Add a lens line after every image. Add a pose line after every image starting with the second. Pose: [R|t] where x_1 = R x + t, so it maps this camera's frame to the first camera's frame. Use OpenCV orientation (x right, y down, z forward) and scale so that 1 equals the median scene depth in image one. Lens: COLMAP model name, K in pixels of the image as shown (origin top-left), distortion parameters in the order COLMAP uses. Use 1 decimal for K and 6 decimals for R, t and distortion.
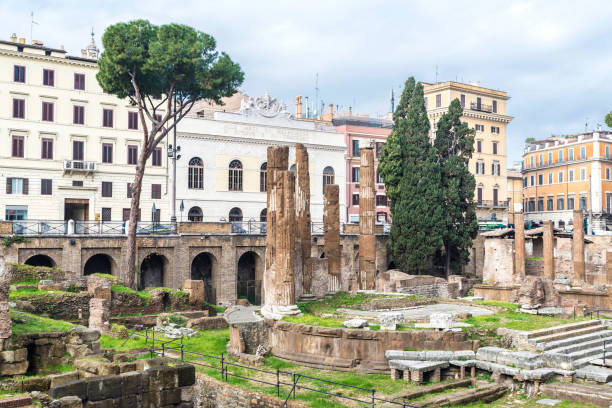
lens RADIAL K [[753.0, 0, 294.9], [0, 753.0, 209.8], [0, 0, 1]] dist [0.069983, 0.000000]
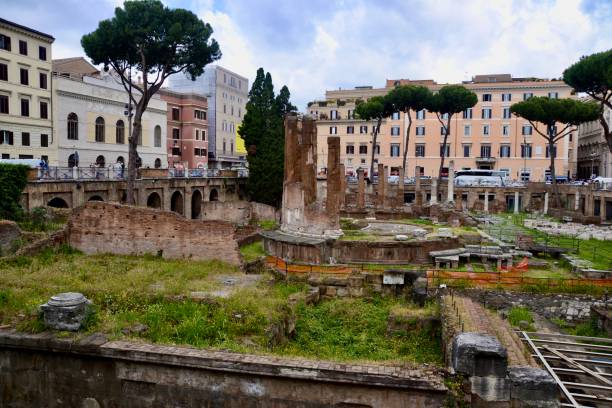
lens RADIAL K [[548.0, 0, 322.6], [0, 548.0, 201.9], [0, 0, 1]] dist [-0.030345, 0.045129]
pose [[0.836258, -0.026306, 0.547704, -0.436233], [-0.018994, 0.996860, 0.076879, -0.004854], [-0.548007, -0.074694, 0.833132, 0.092254]]
